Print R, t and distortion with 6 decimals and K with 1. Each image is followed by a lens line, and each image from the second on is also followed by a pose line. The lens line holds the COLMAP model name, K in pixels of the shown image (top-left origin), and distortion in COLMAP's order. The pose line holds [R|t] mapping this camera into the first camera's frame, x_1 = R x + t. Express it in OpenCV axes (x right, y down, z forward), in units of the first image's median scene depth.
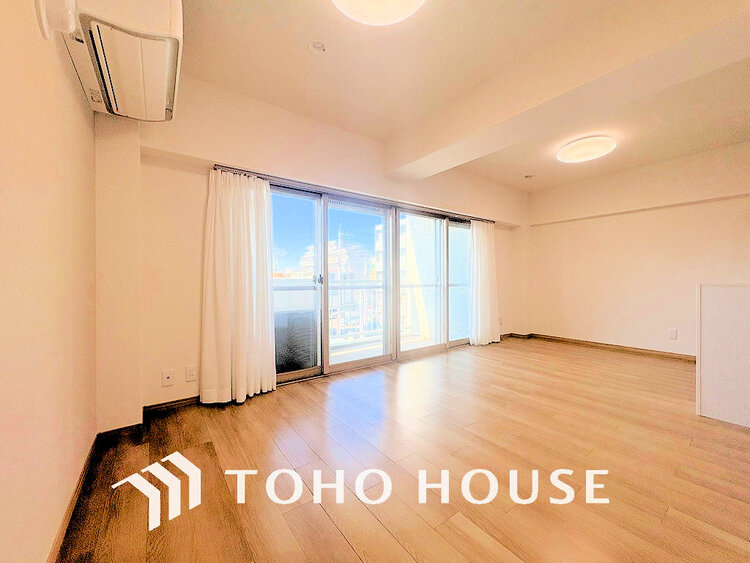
lens RADIAL K [[298.2, 0, 375.0], [0, 298.2, 281.5], [0, 0, 1]] dist [0.002037, -0.000025]
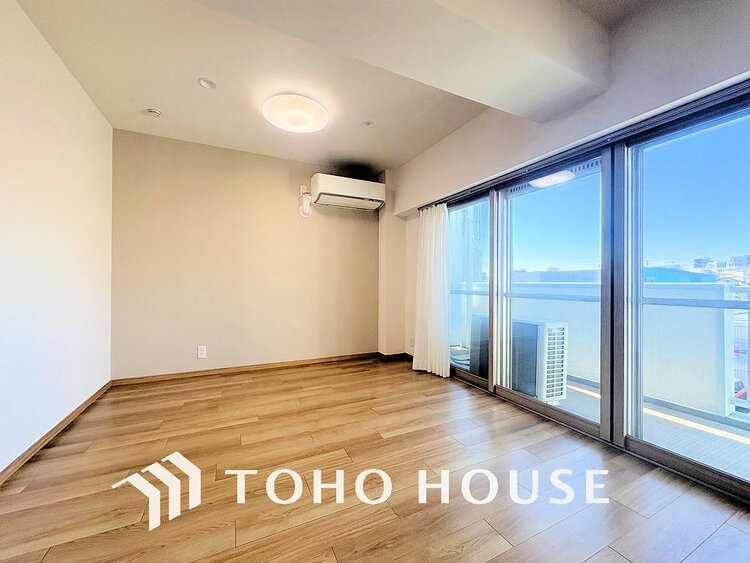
lens RADIAL K [[298.2, 0, 375.0], [0, 298.2, 281.5], [0, 0, 1]] dist [0.002037, -0.000025]
pose [[-0.169534, -0.035708, -0.984877, 0.756127], [-0.048473, 0.998436, -0.027856, 0.030298], [0.984332, 0.043018, -0.170999, 0.795505]]
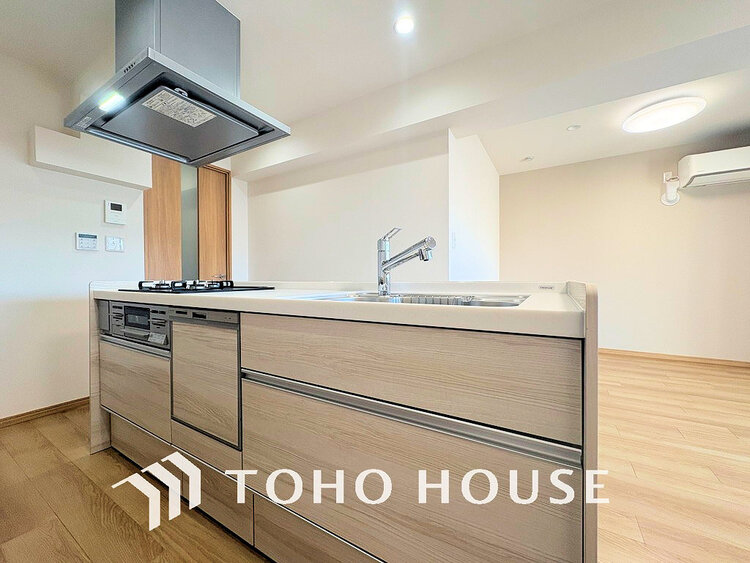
lens RADIAL K [[298.2, 0, 375.0], [0, 298.2, 281.5], [0, 0, 1]] dist [0.002037, -0.000025]
pose [[-0.918951, -0.019488, -0.393889, 1.115627], [-0.036650, 0.998676, 0.036095, 0.046755], [0.392665, 0.047606, -0.918449, 0.924659]]
